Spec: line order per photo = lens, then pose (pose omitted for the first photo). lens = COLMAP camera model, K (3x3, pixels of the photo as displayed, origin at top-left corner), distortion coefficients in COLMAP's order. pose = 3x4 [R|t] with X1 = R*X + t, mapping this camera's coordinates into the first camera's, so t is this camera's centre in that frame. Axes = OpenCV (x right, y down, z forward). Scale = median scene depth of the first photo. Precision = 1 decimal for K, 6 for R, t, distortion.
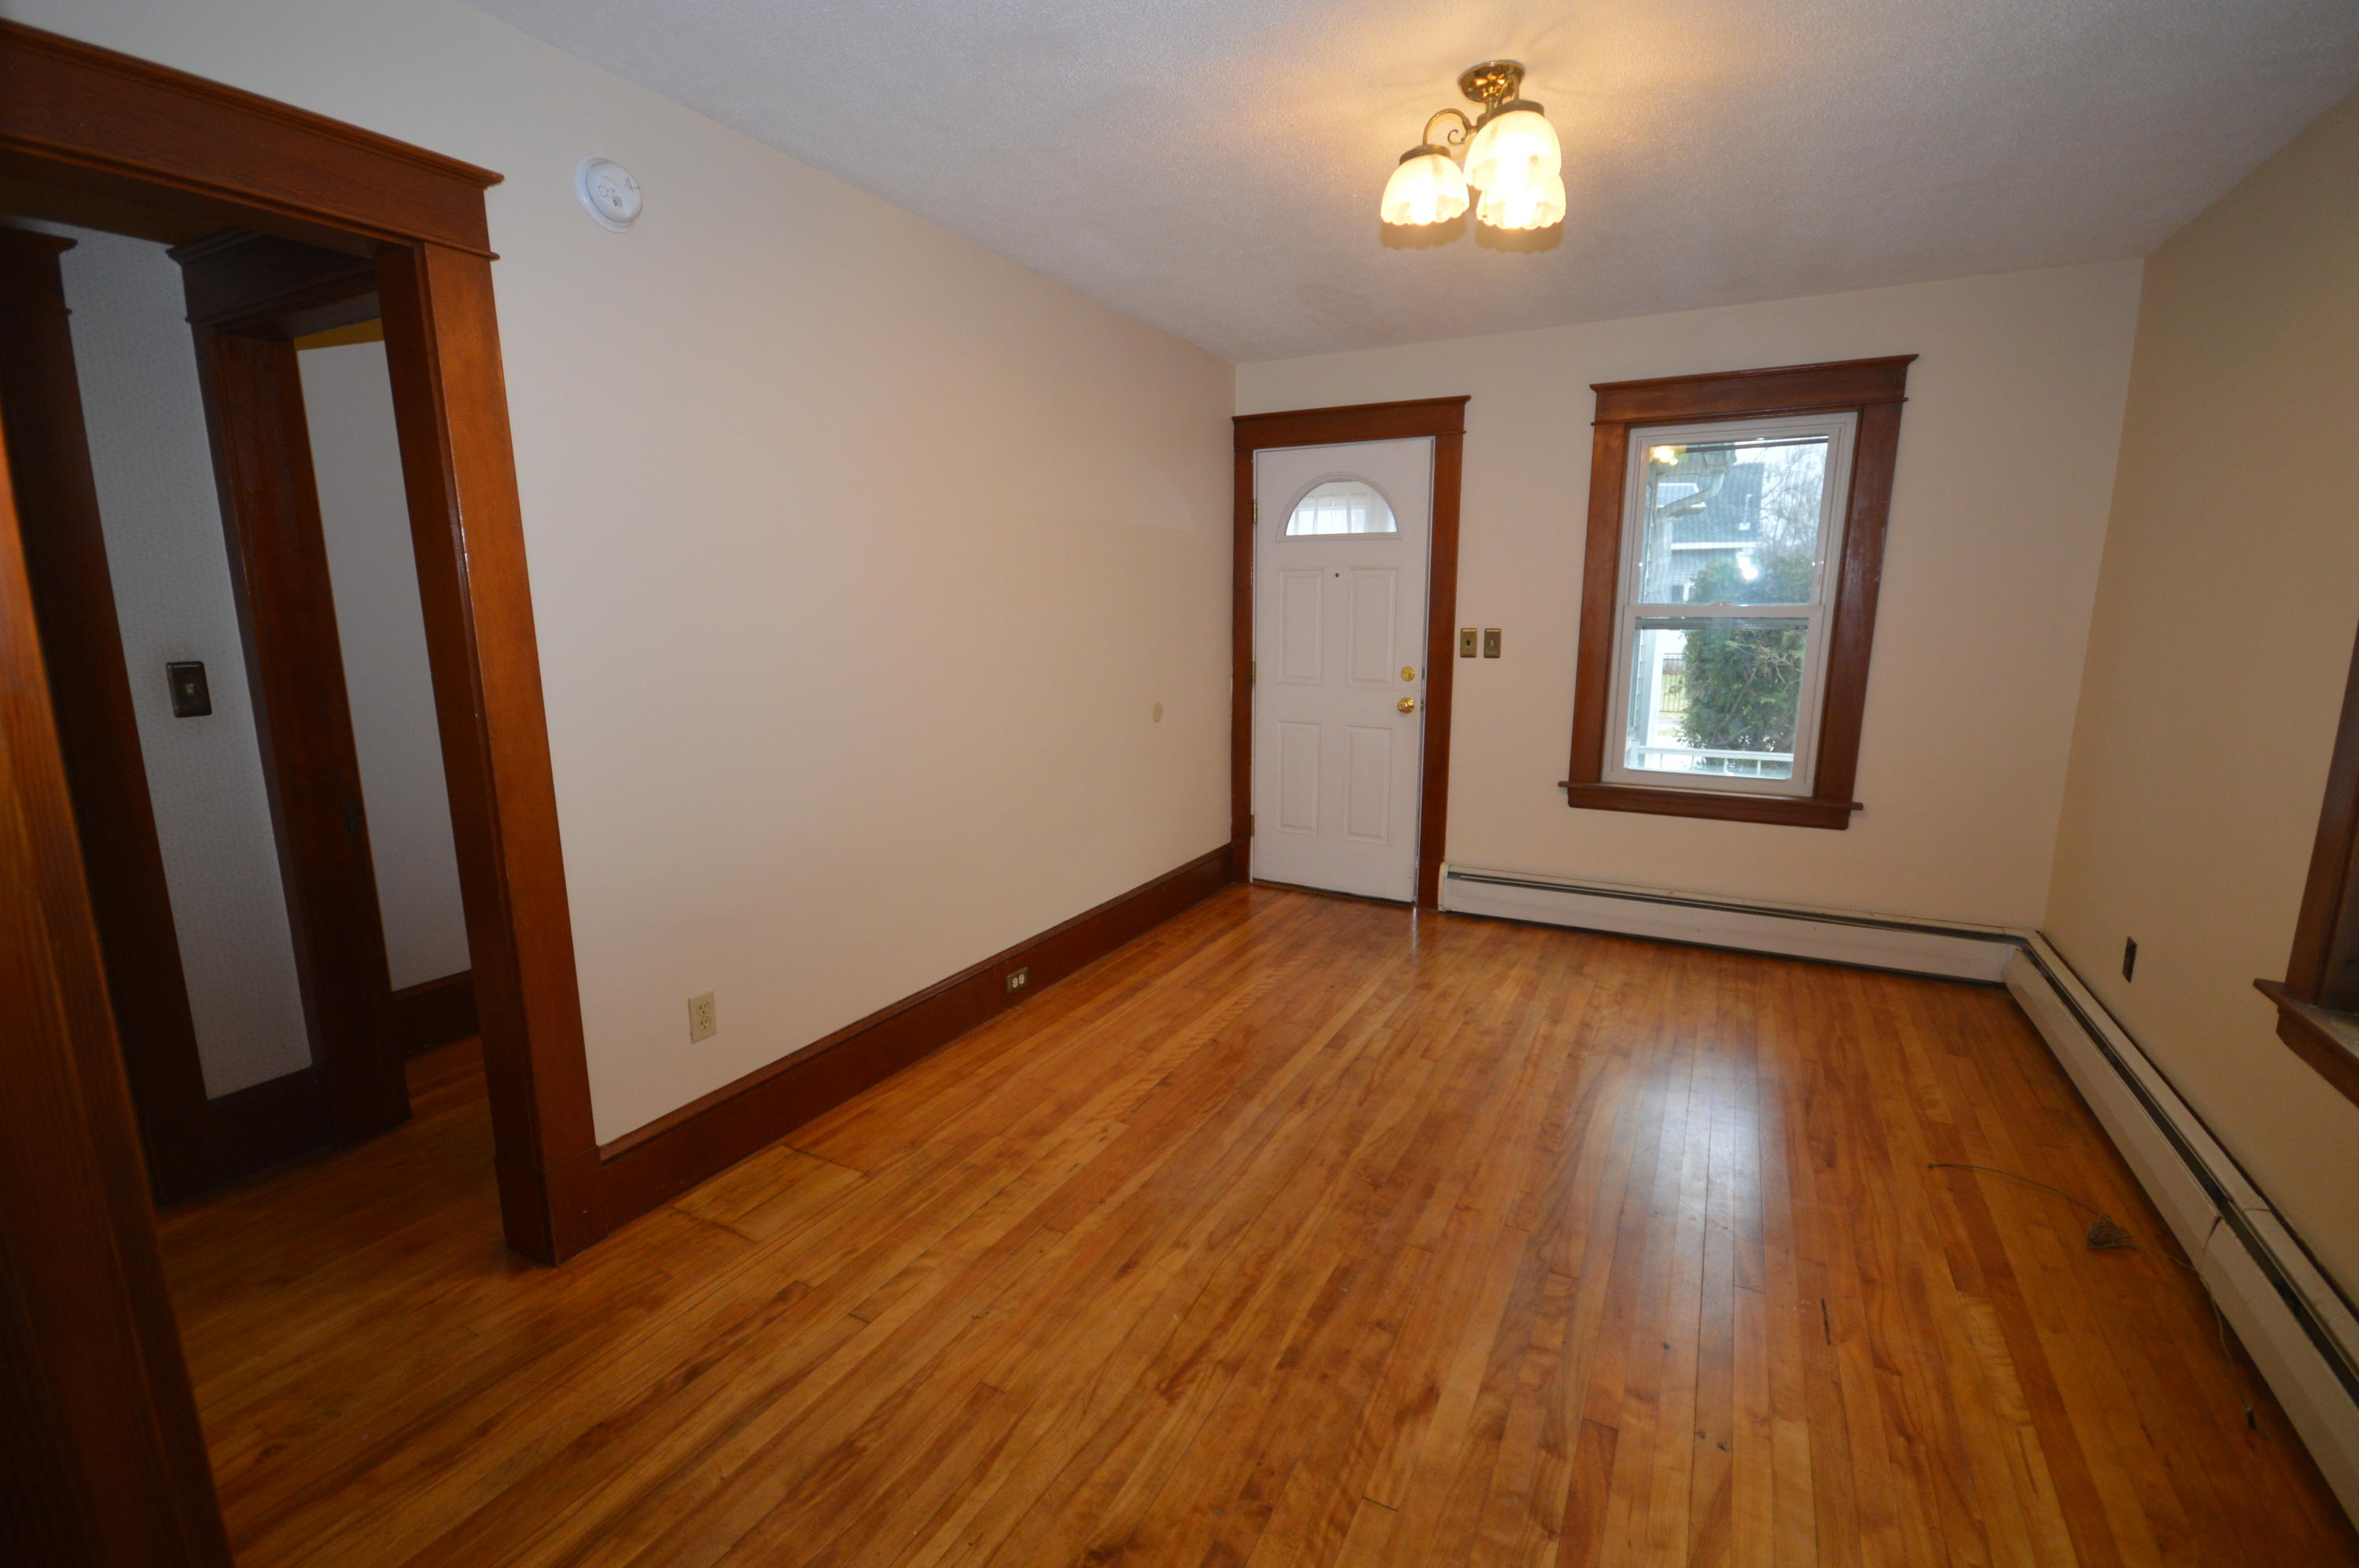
lens RADIAL K [[1044.7, 0, 1172.7], [0, 1044.7, 788.3], [0, 0, 1]] dist [0.004771, -0.005973]
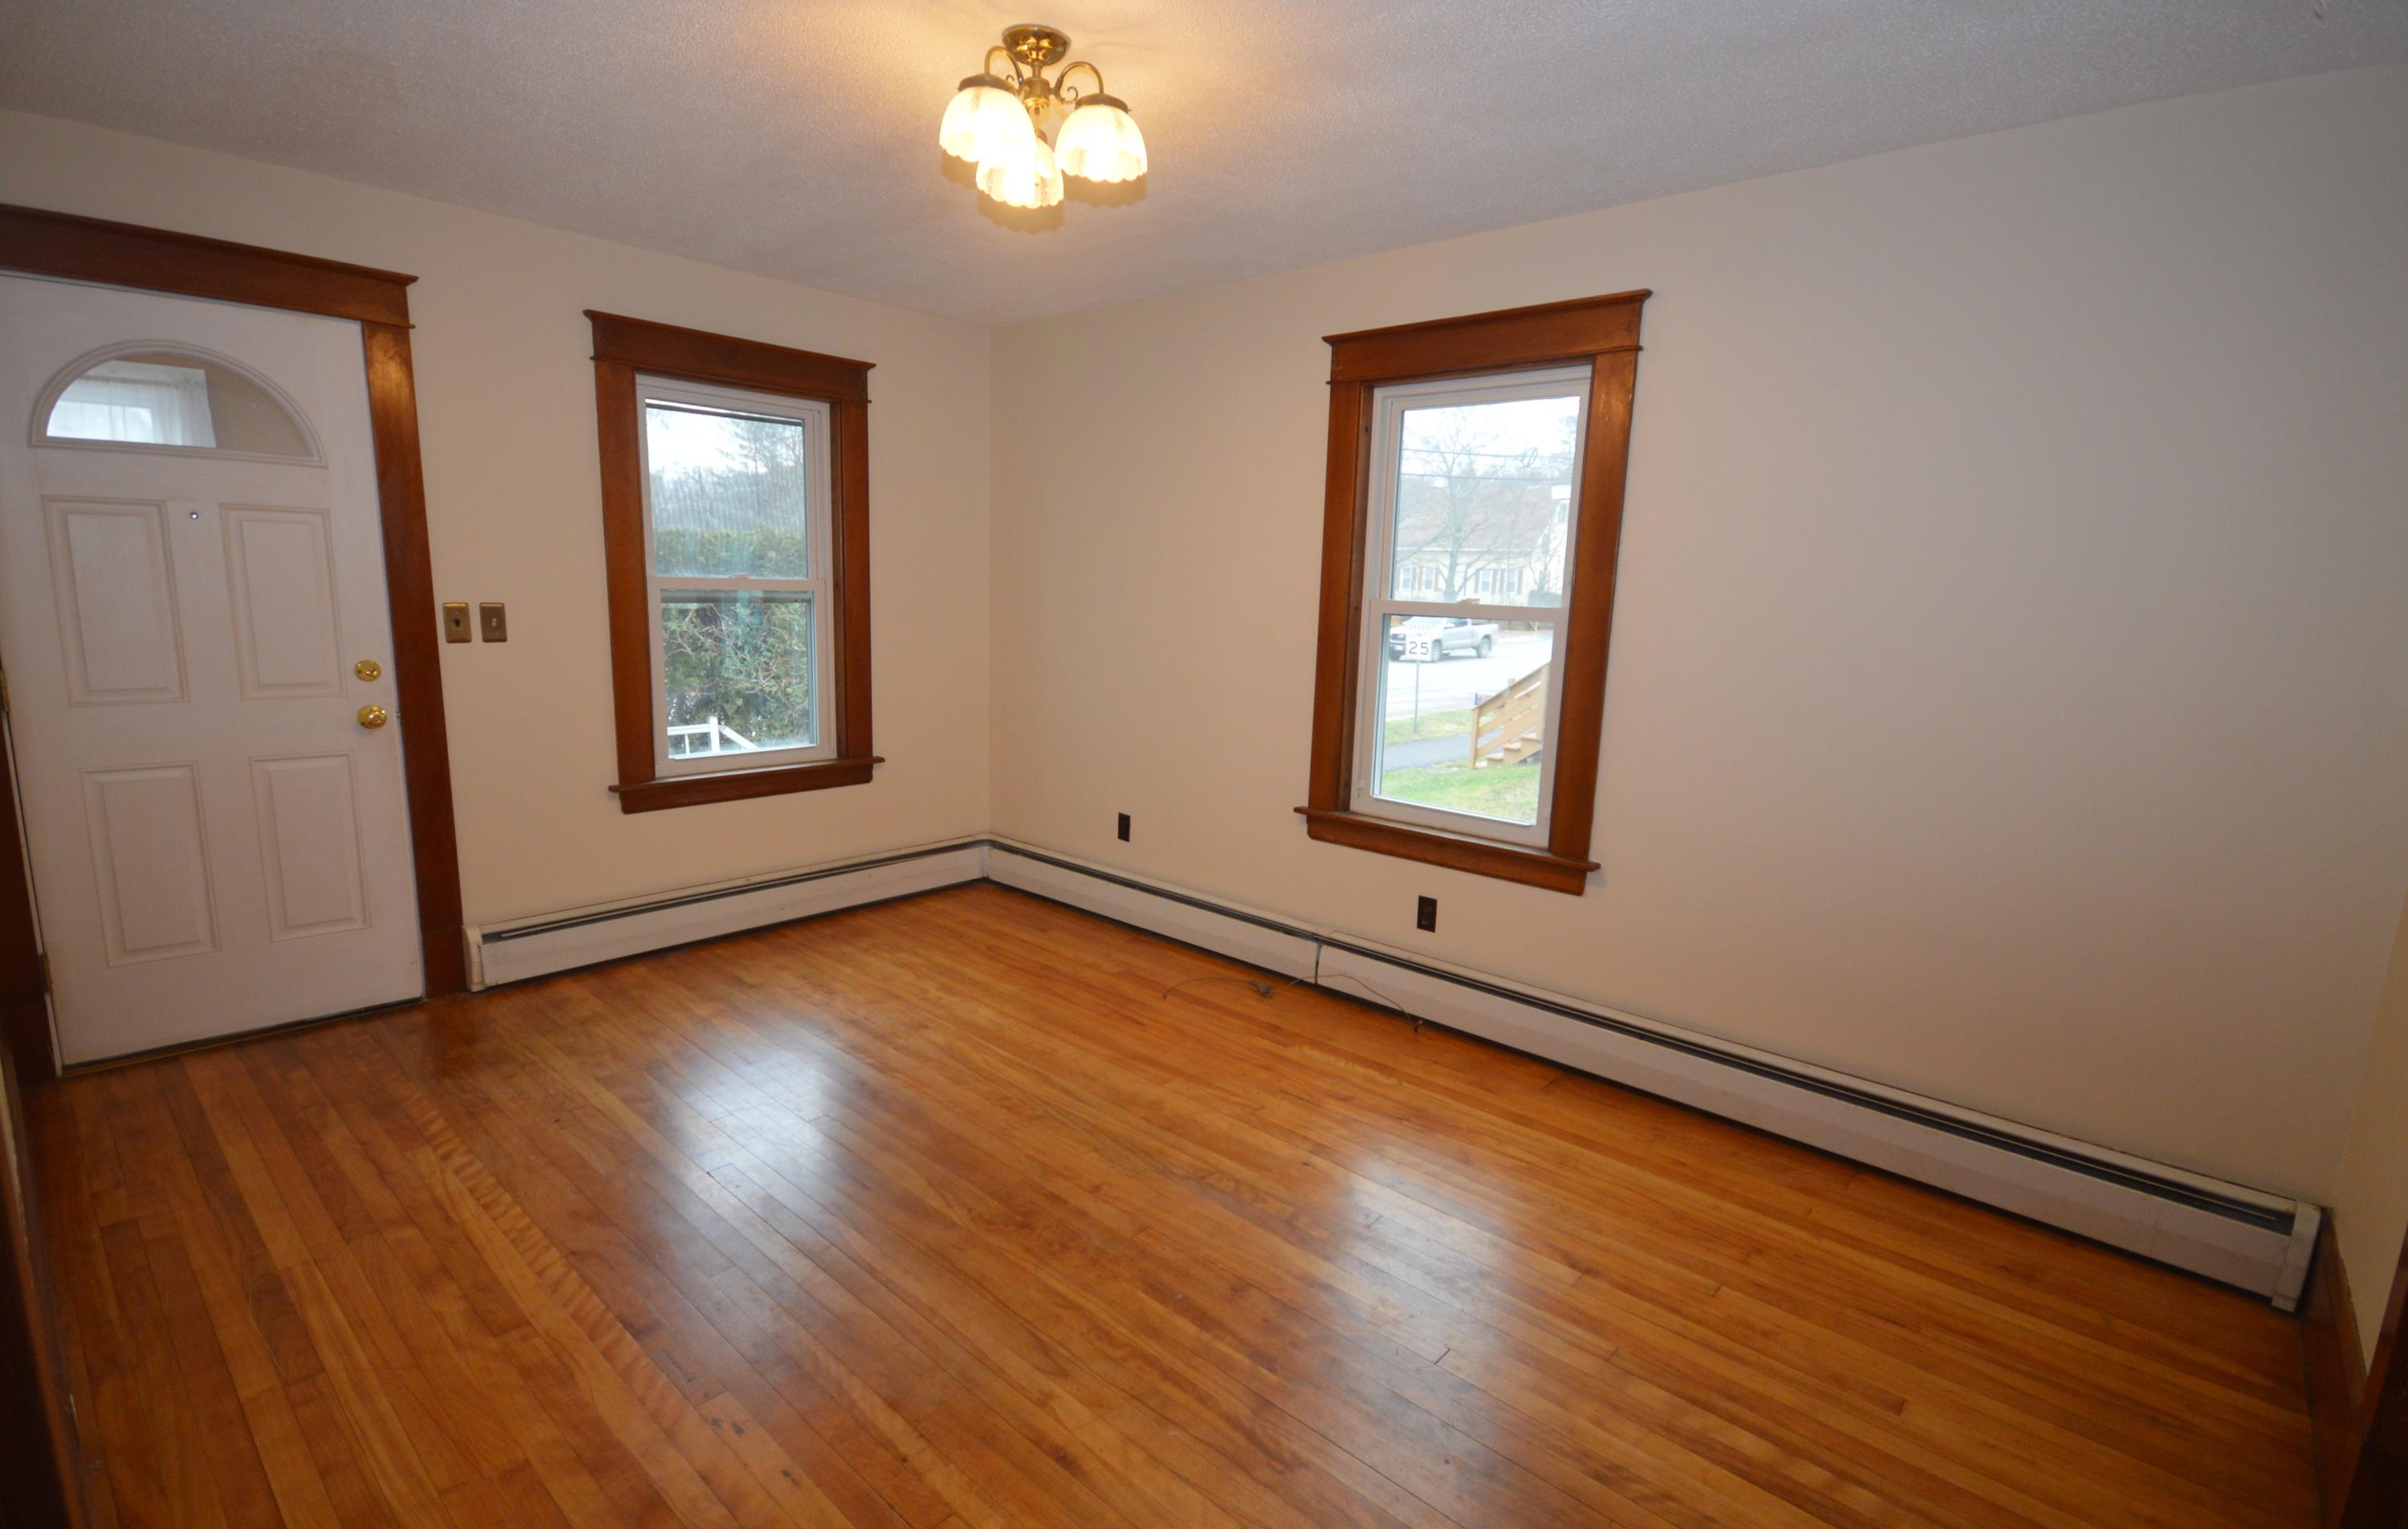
lens RADIAL K [[1103.5, 0, 1199.3], [0, 1103.5, 760.6], [0, 0, 1]] dist [-0.005632, -0.001036]
pose [[0.239077, -0.144298, 0.960219, -0.427081], [0.142056, 0.983454, 0.112420, -0.069995], [-0.960553, 0.109528, 0.255620, 0.384911]]
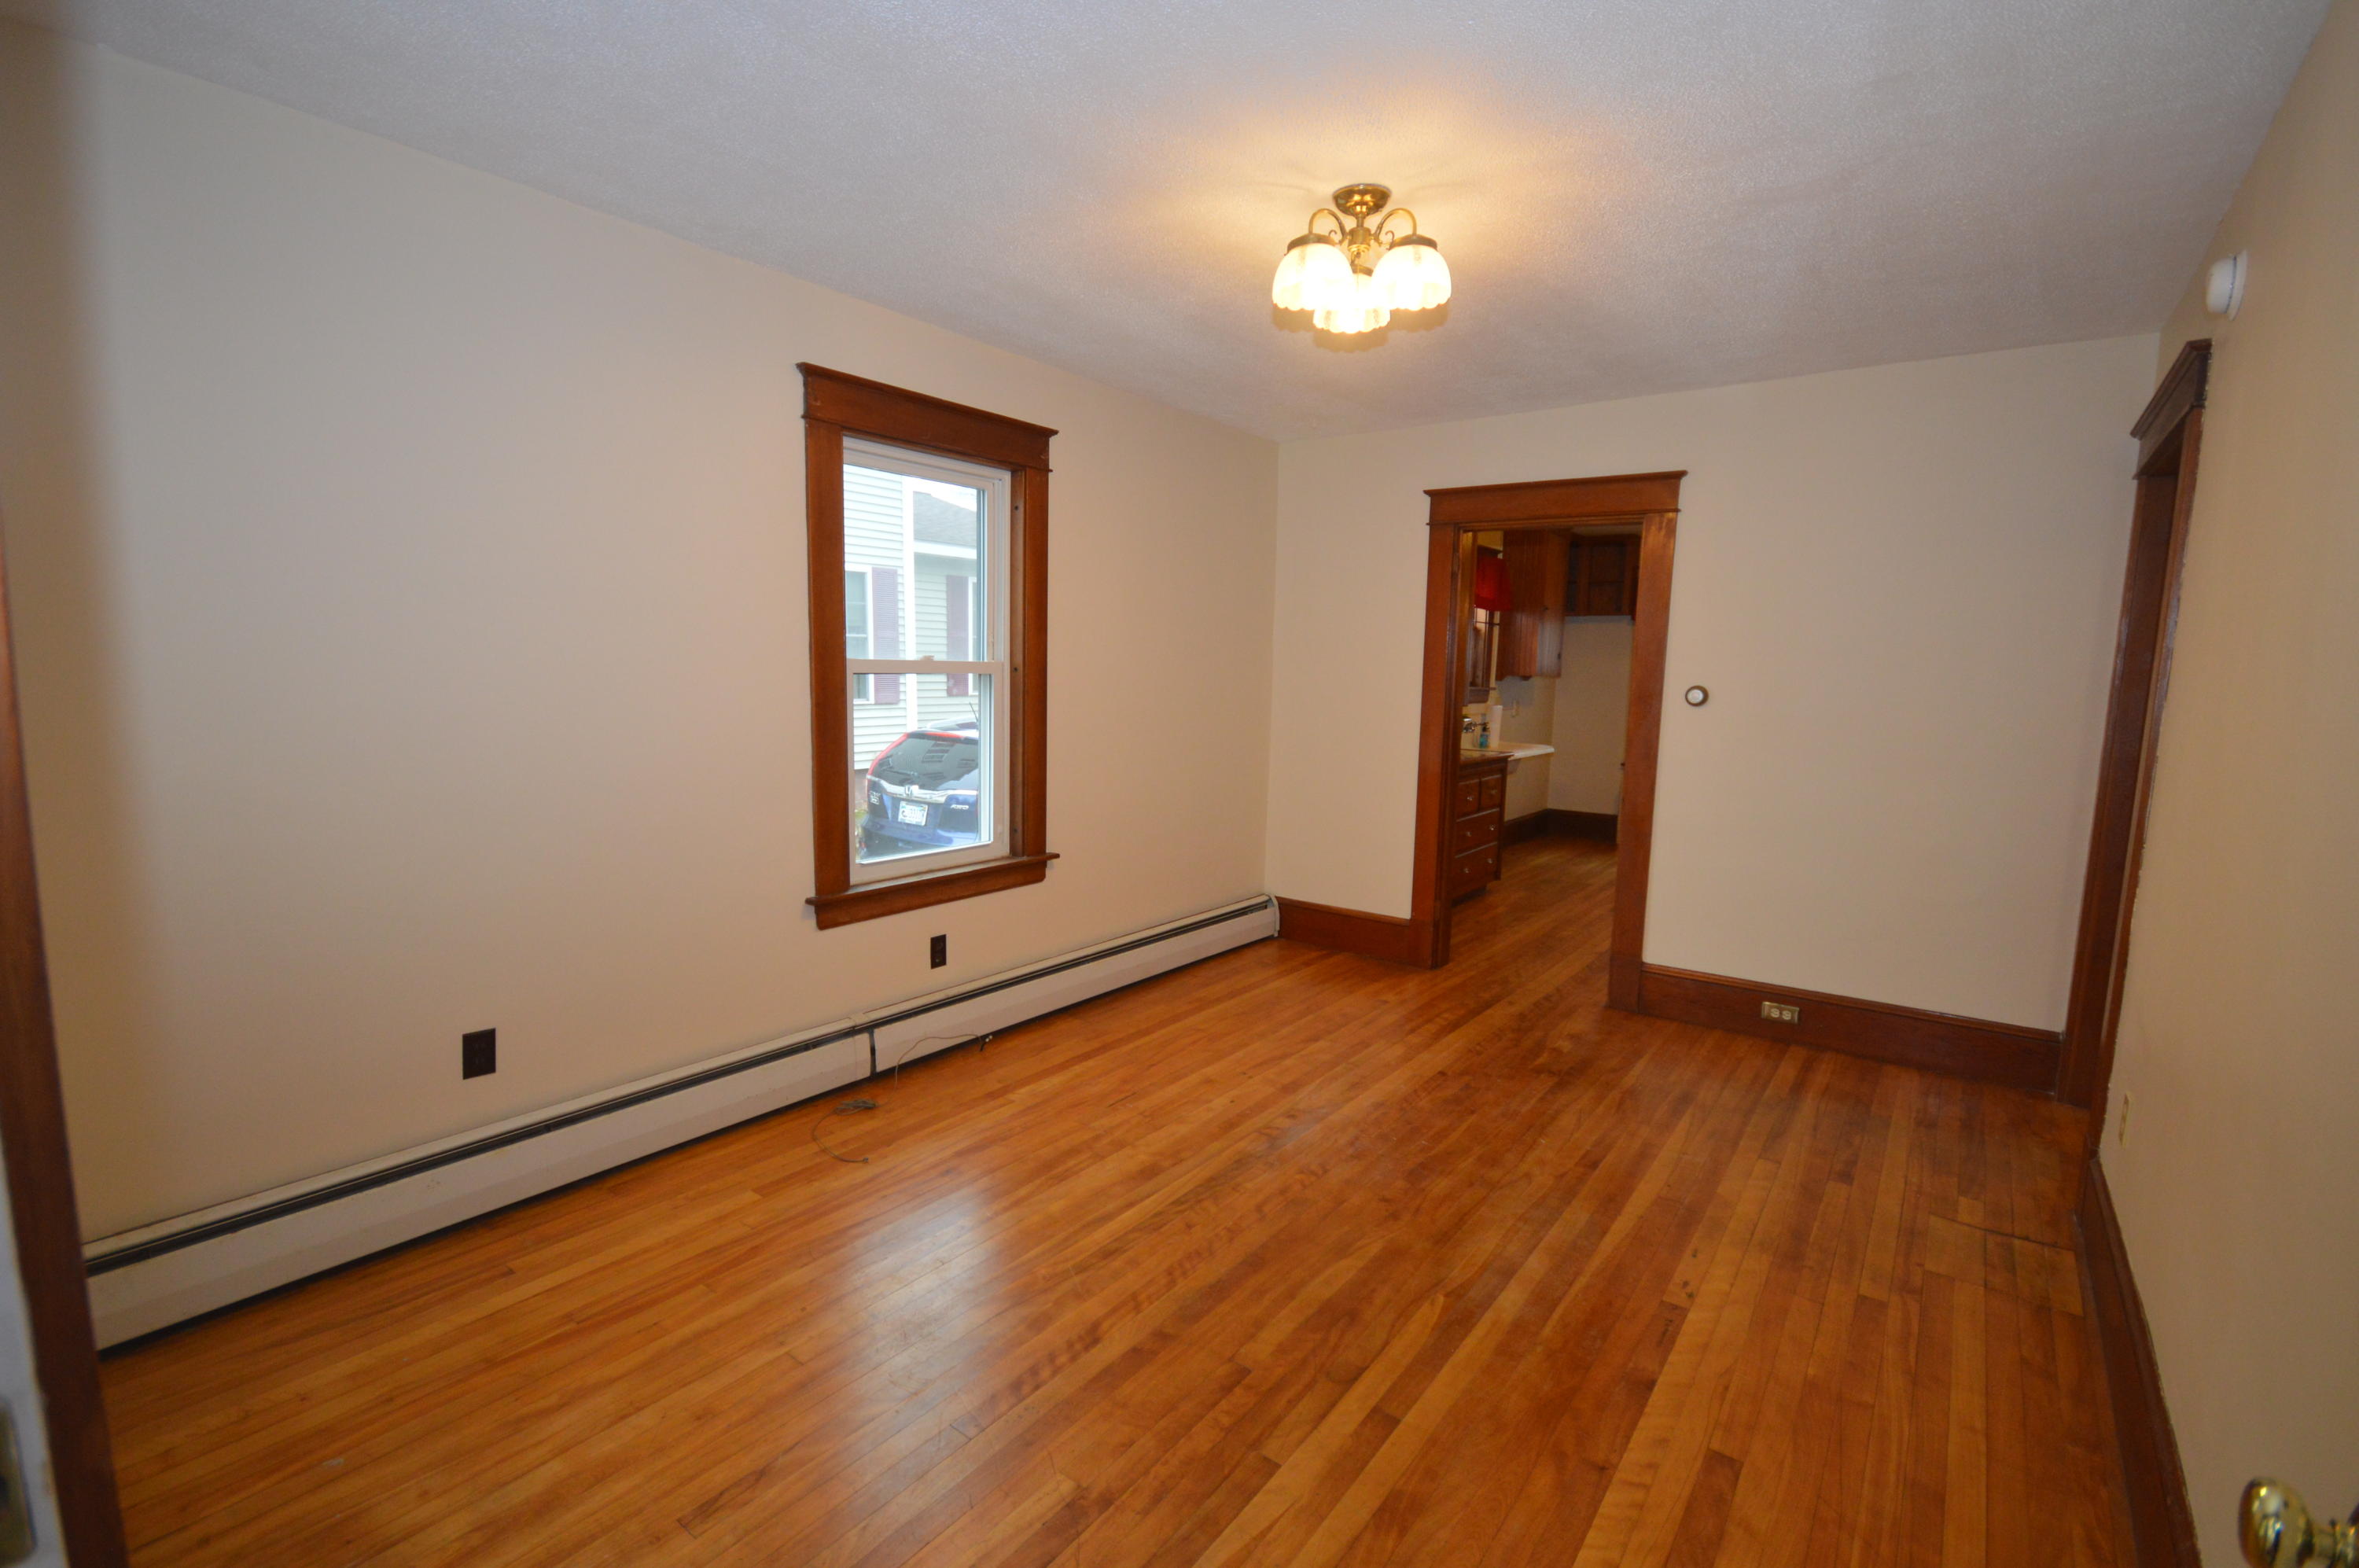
lens RADIAL K [[1044.7, 0, 1178.9], [0, 1044.7, 778.3], [0, 0, 1]] dist [0.004771, -0.005973]
pose [[-0.986798, -0.039215, 0.157137, 0.168690], [0.007527, 0.958091, 0.286364, -0.235766], [-0.161781, 0.283766, -0.945147, 1.308118]]
